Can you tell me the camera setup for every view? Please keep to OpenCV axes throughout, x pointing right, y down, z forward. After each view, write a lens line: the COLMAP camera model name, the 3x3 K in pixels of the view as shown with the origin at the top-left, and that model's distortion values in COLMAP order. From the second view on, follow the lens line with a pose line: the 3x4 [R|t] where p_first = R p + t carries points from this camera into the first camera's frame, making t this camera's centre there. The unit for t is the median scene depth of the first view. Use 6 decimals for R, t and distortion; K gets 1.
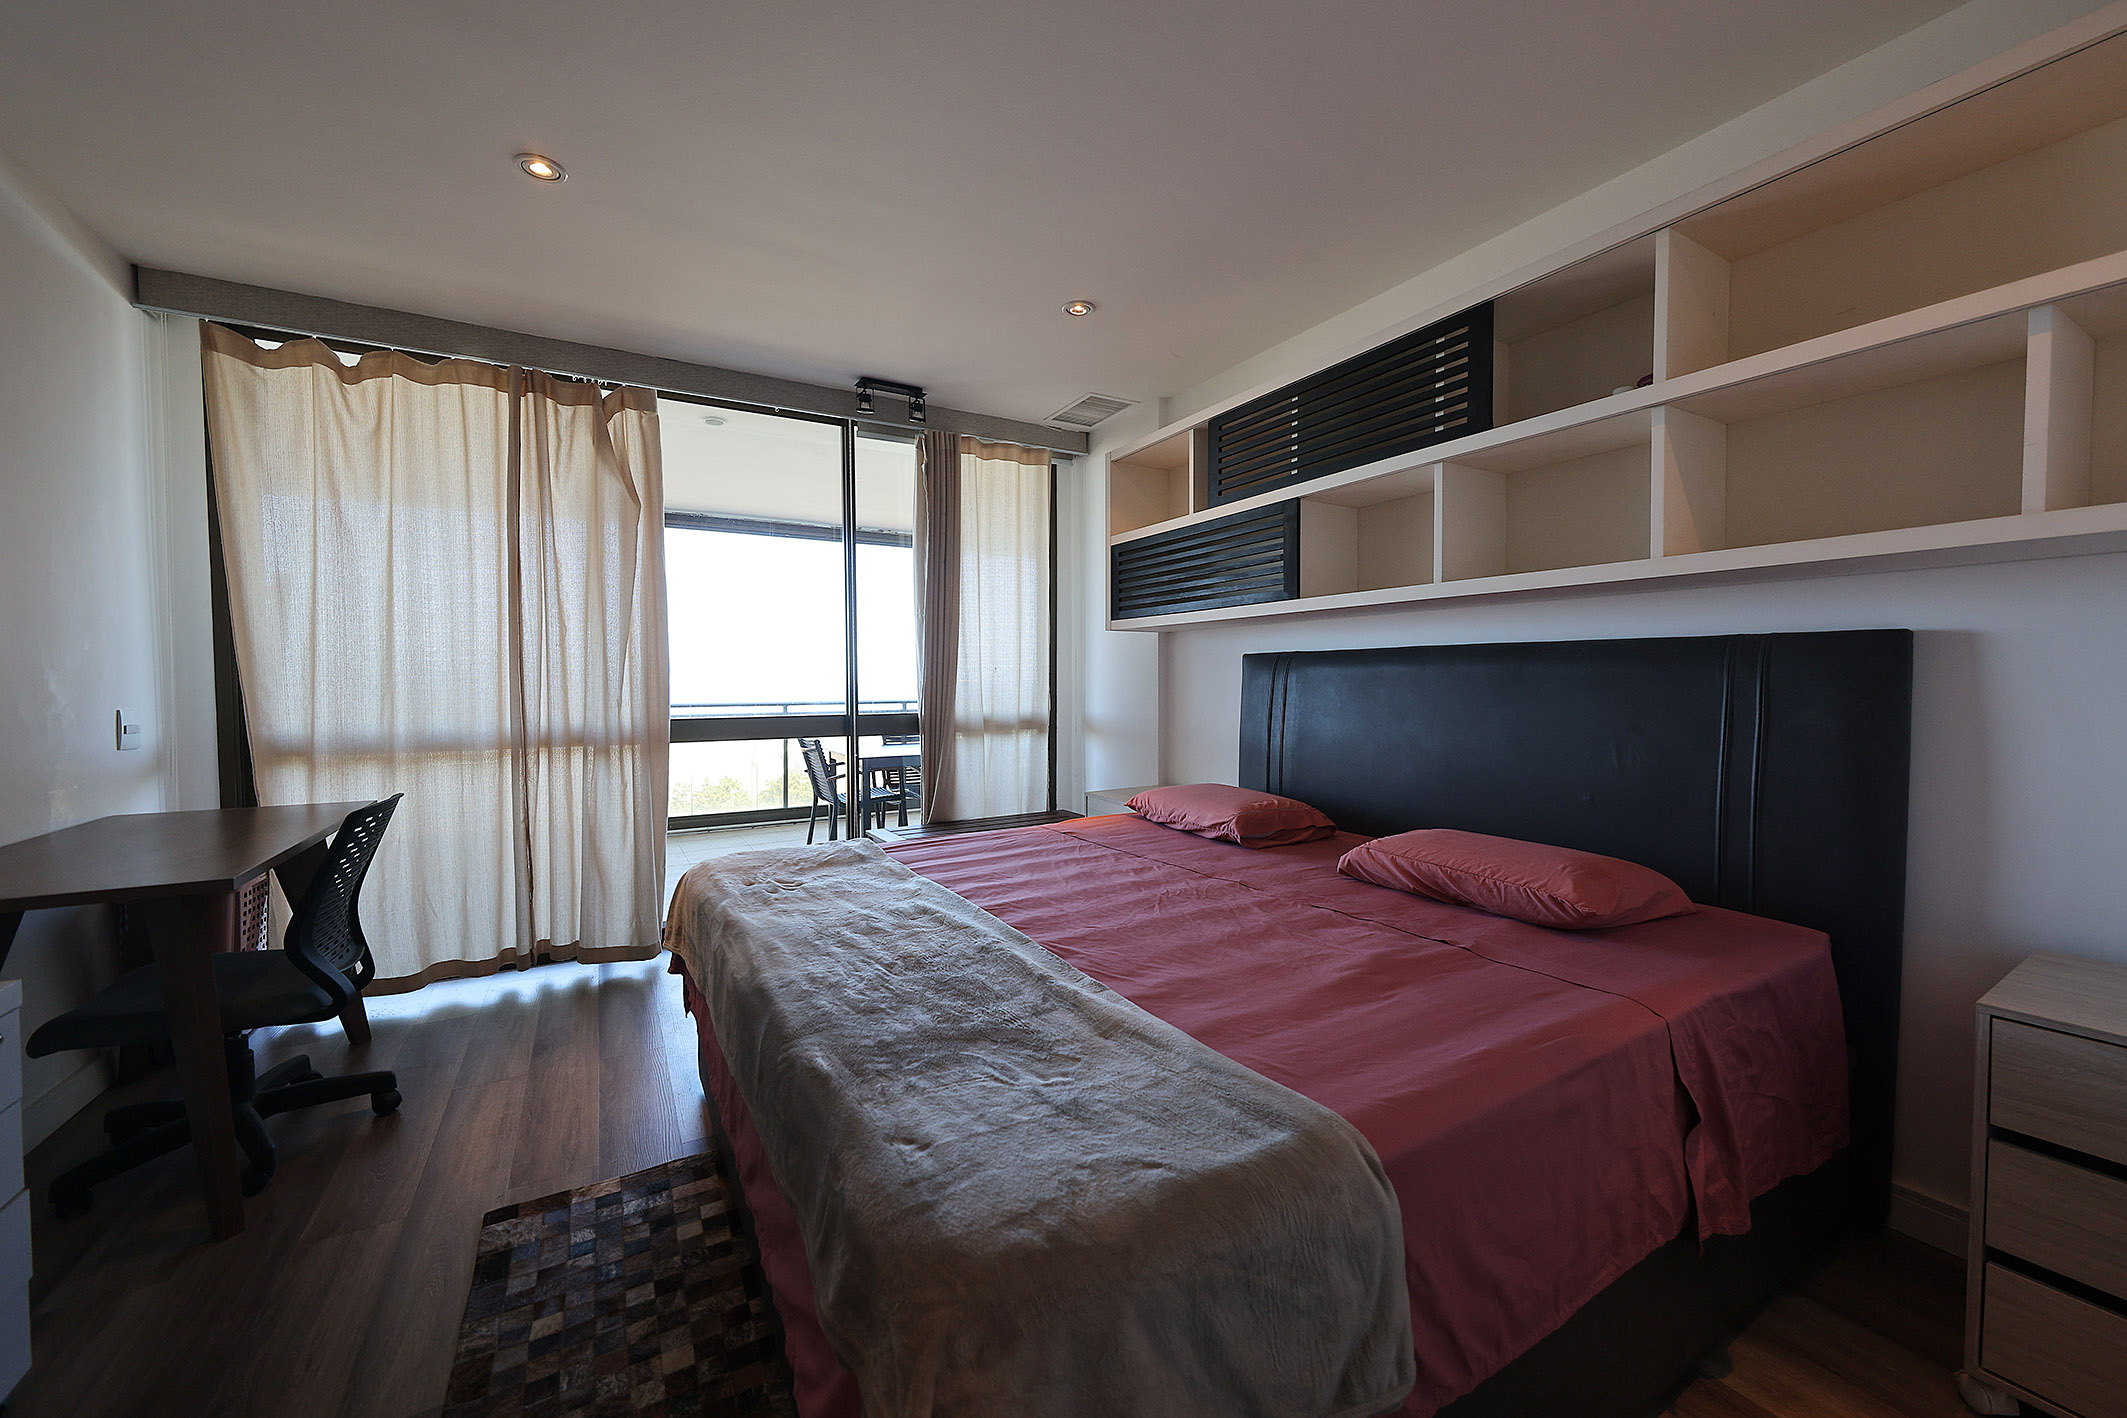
lens RADIAL K [[811.7, 0, 1063.5], [0, 811.7, 709.0], [0, 0, 1]] dist [0.000398, -0.000062]
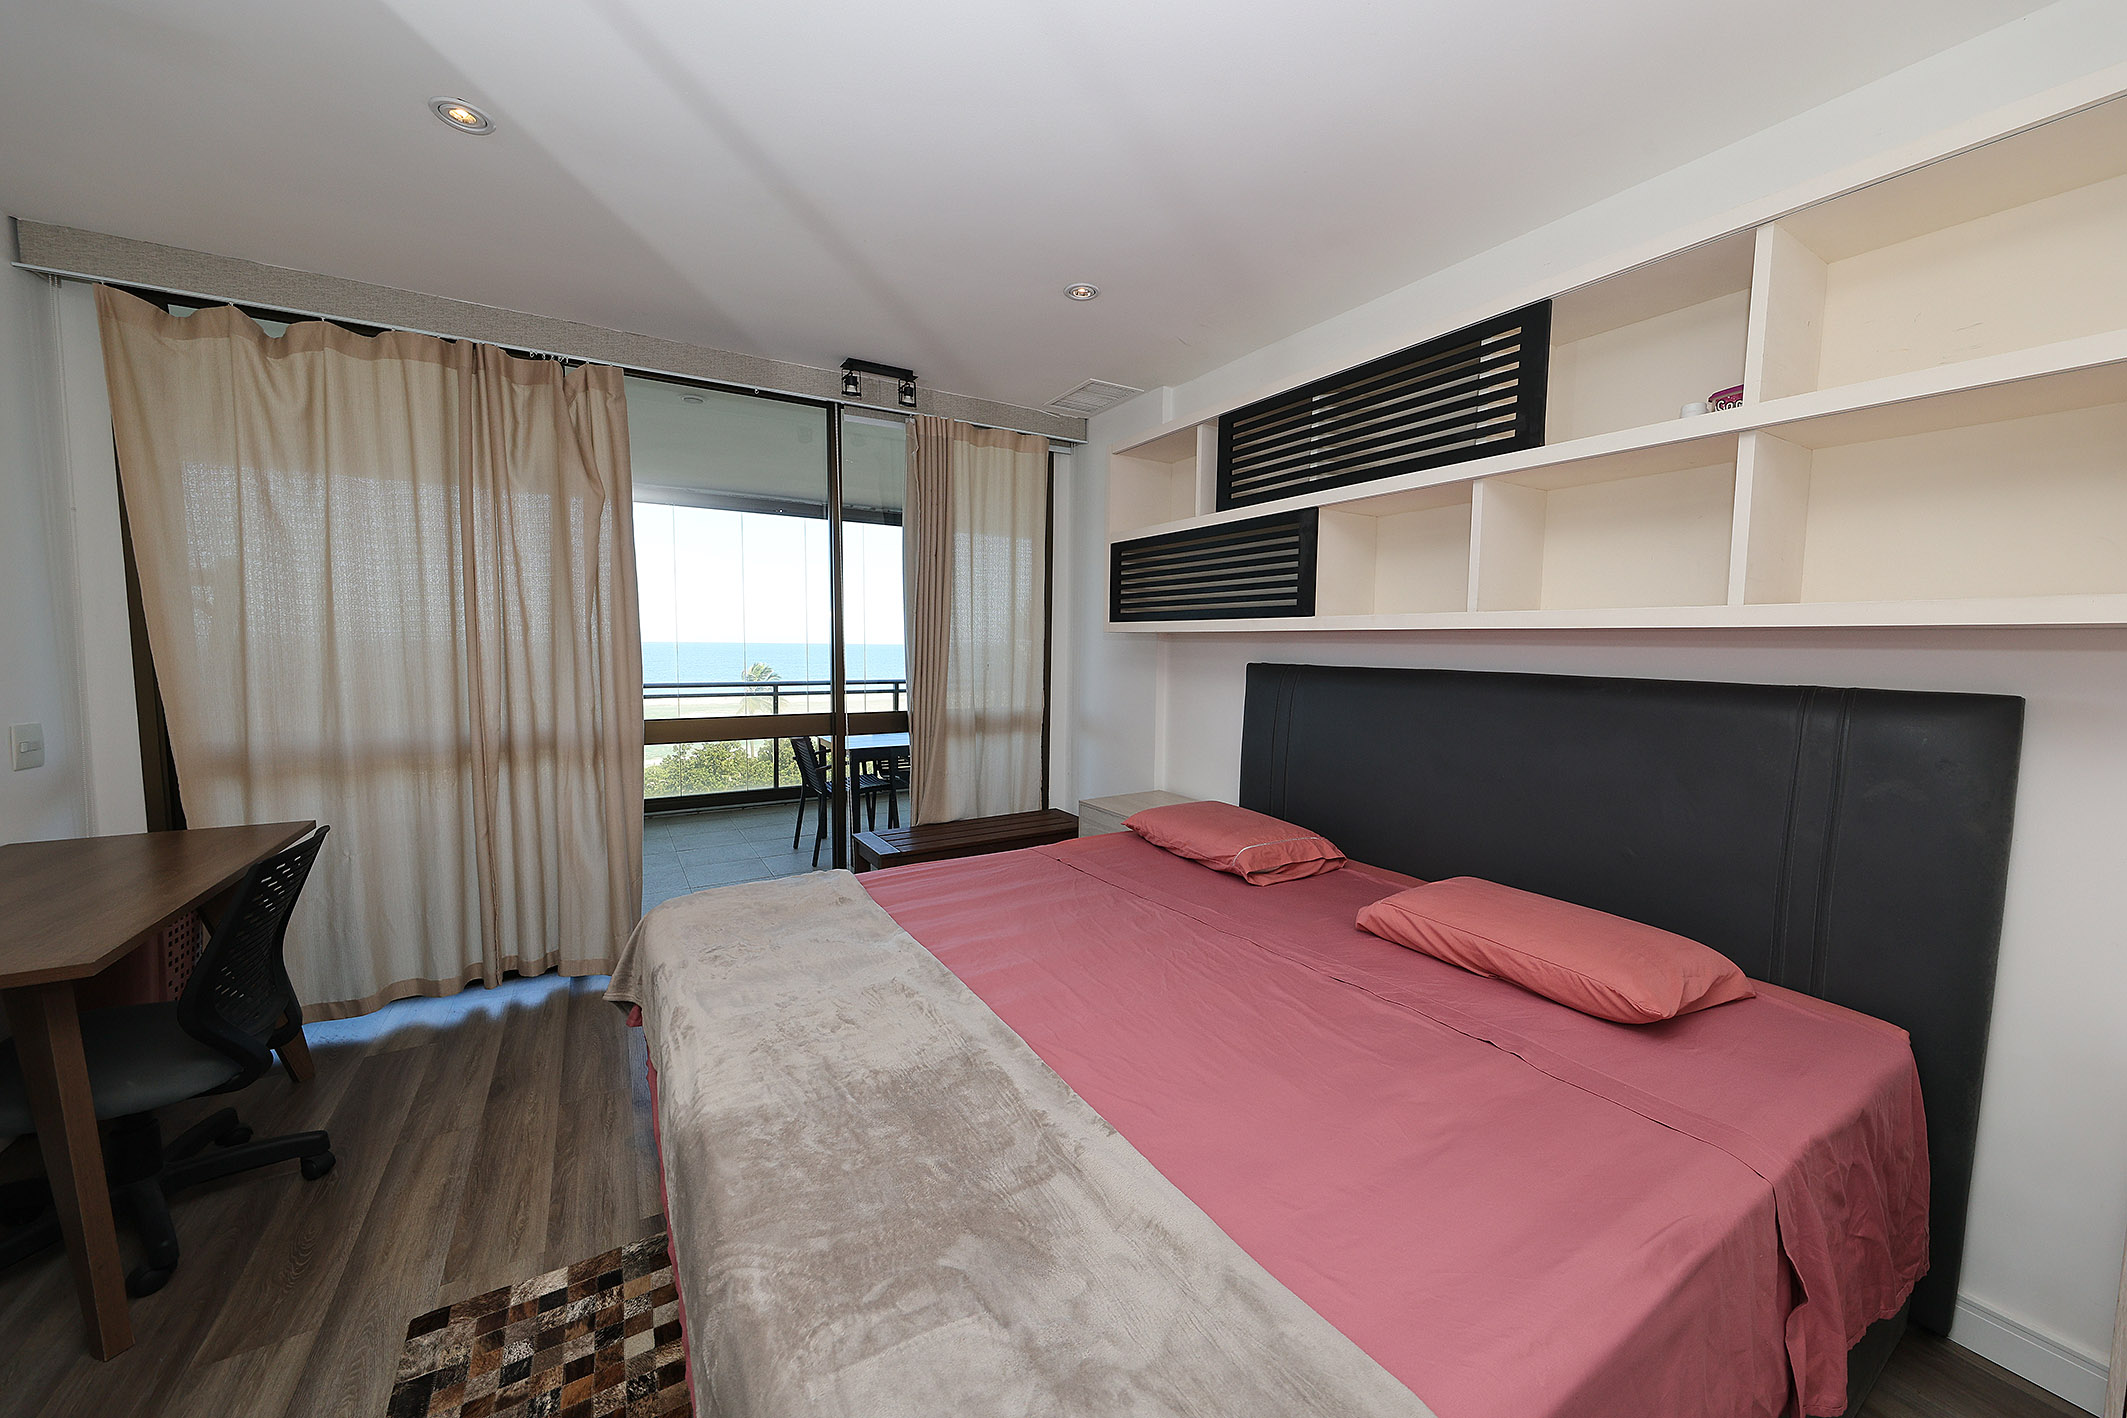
lens RADIAL K [[774.4, 0, 1066.5], [0, 774.4, 703.2], [0, 0, 1]] dist [-0.000324, 0.000129]
pose [[0.999747, 0.013653, 0.017876, -0.008134], [-0.014465, 0.998830, 0.046147, -0.065053], [-0.017225, -0.046394, 0.998775, 0.099414]]
